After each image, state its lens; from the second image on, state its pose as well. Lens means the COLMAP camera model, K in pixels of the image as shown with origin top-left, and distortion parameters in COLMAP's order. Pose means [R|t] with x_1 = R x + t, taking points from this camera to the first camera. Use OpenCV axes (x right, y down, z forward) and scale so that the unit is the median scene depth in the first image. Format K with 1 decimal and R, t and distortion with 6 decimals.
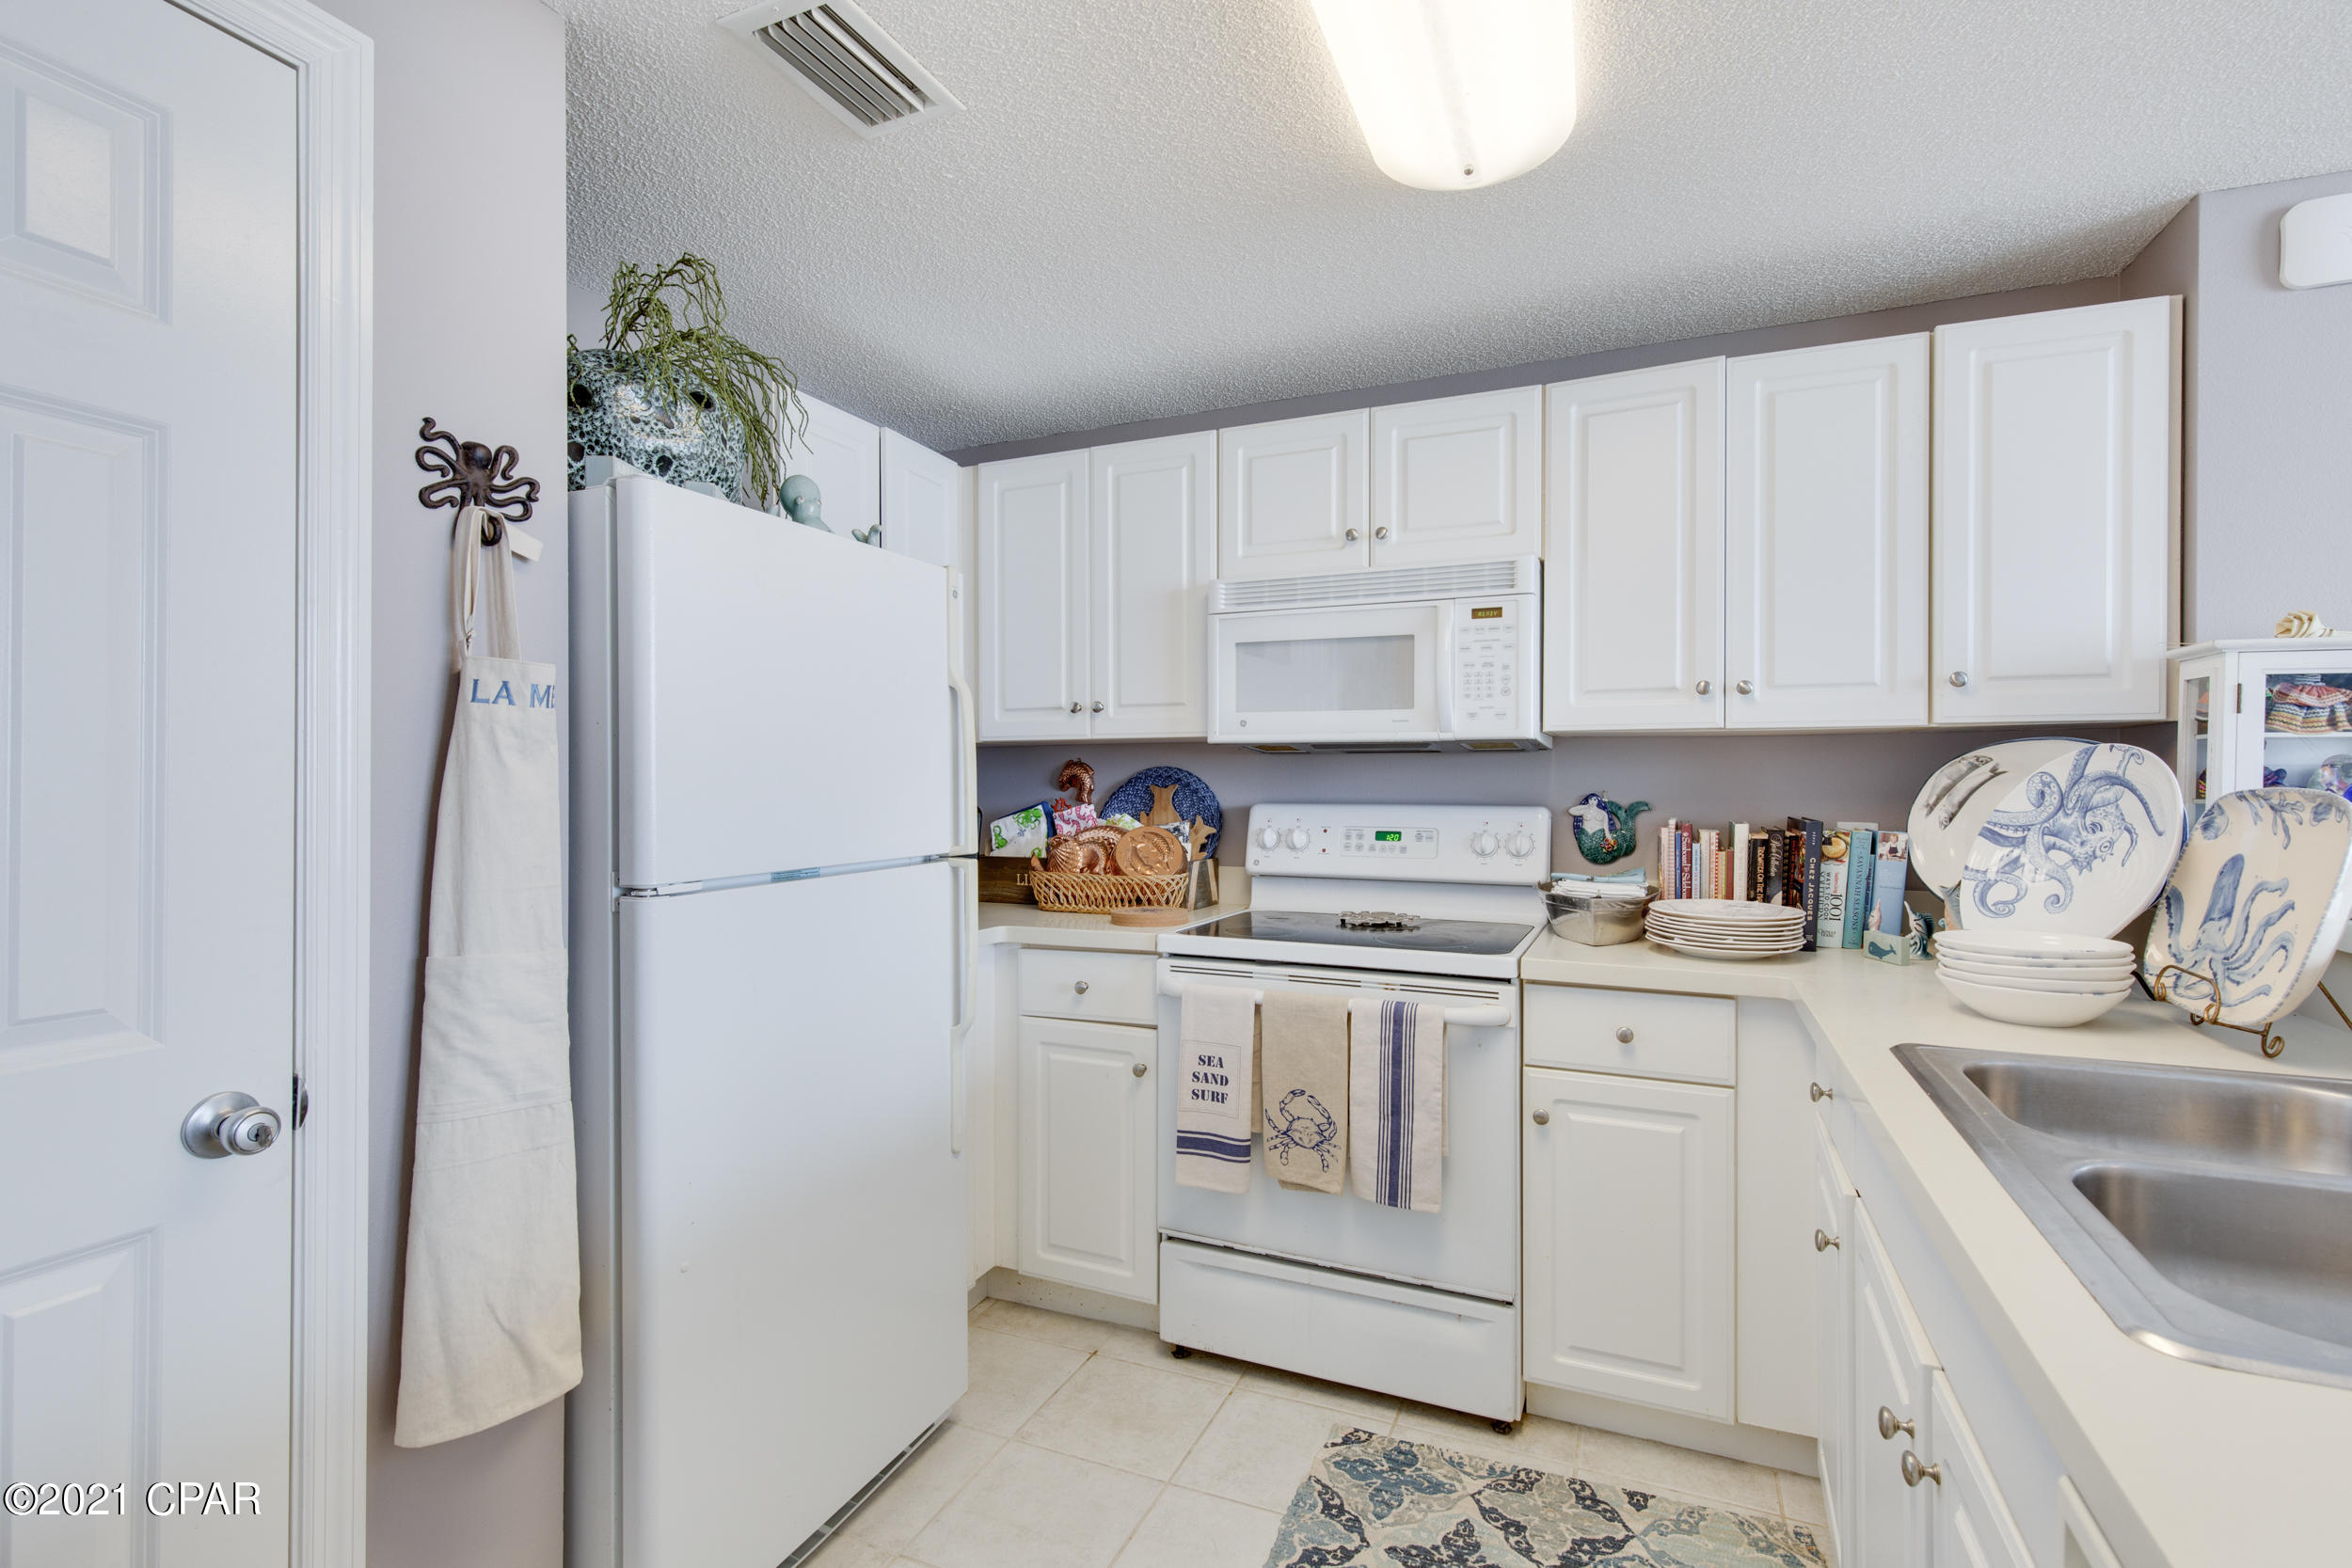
lens RADIAL K [[1088.0, 0, 1186.5], [0, 1088.0, 782.6], [0, 0, 1]] dist [0.005077, -0.000300]
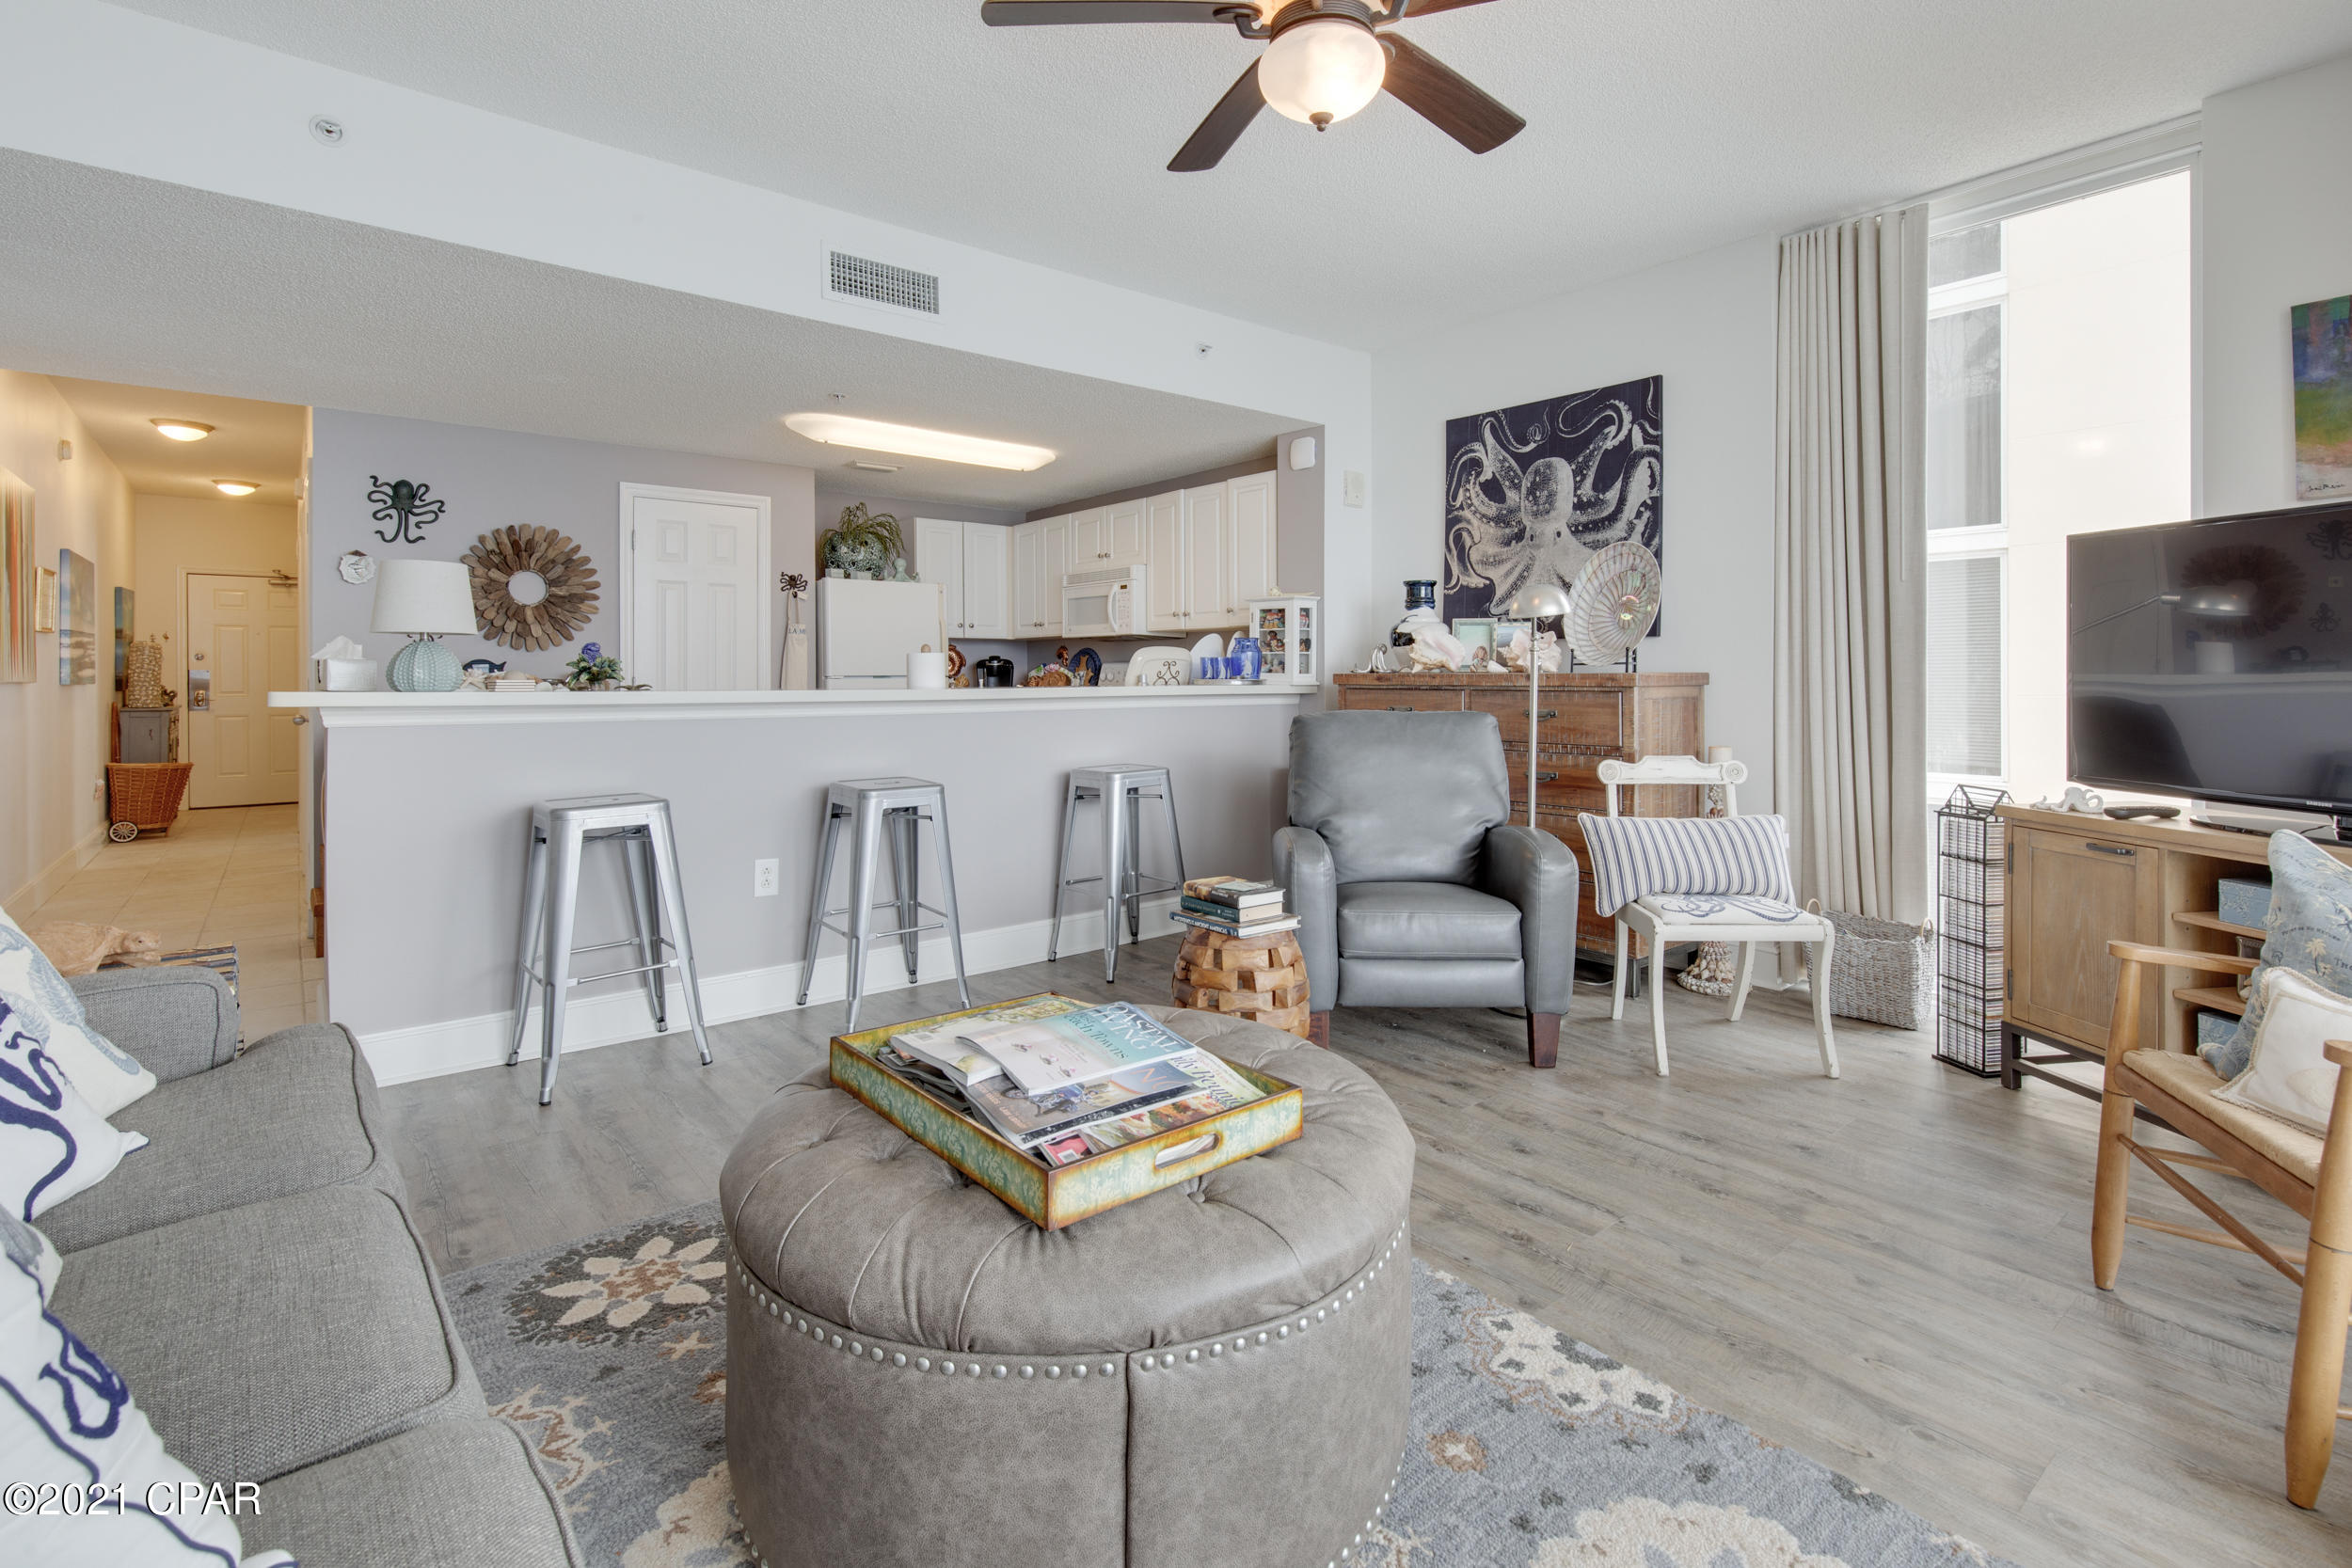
lens RADIAL K [[1096.6, 0, 1191.1], [0, 1096.6, 693.6], [0, 0, 1]] dist [0.002726, -0.000749]
pose [[0.892151, 0.004113, -0.451719, 1.732674], [0.002977, 0.999883, 0.014984, 0.067654], [0.451728, -0.014712, 0.892034, -1.391277]]
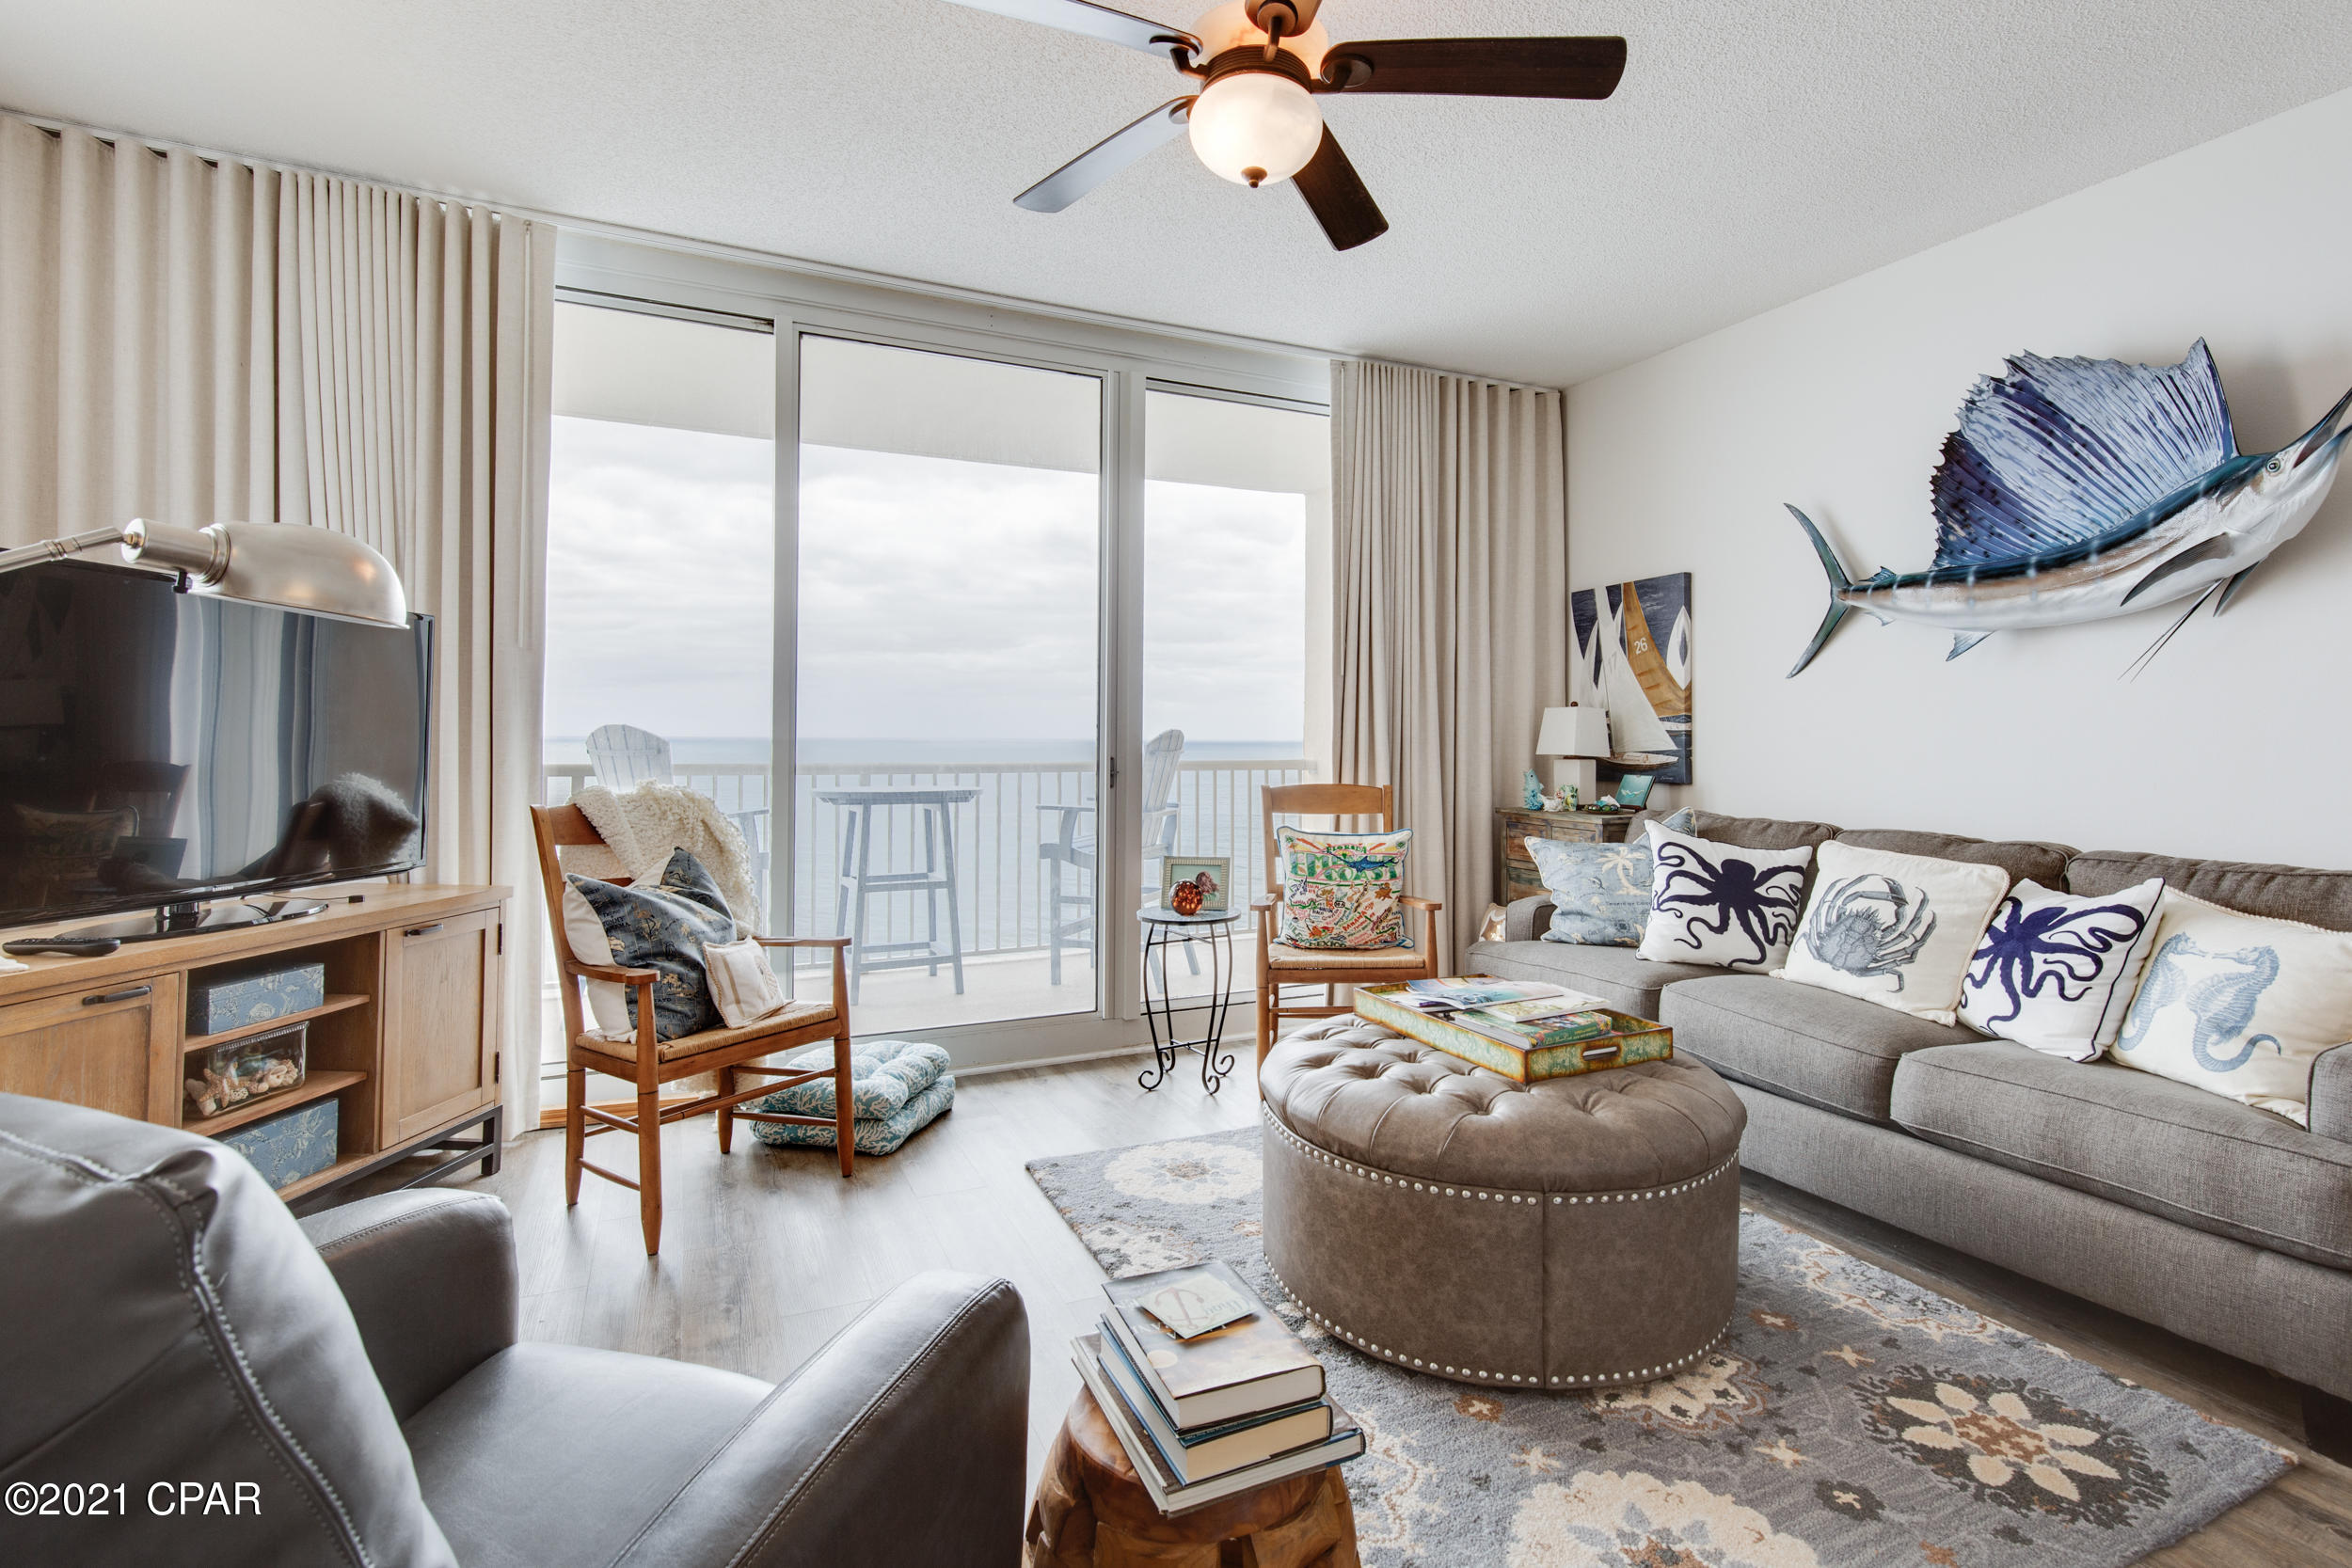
lens RADIAL K [[1123.3, 0, 1198.4], [0, 1123.3, 730.4], [0, 0, 1]] dist [0.001889, -0.000645]
pose [[-0.747171, -0.004153, 0.664619, 0.805215], [-0.008855, 0.999954, -0.003706, 0.037148], [-0.664573, -0.008654, -0.747173, 0.261772]]
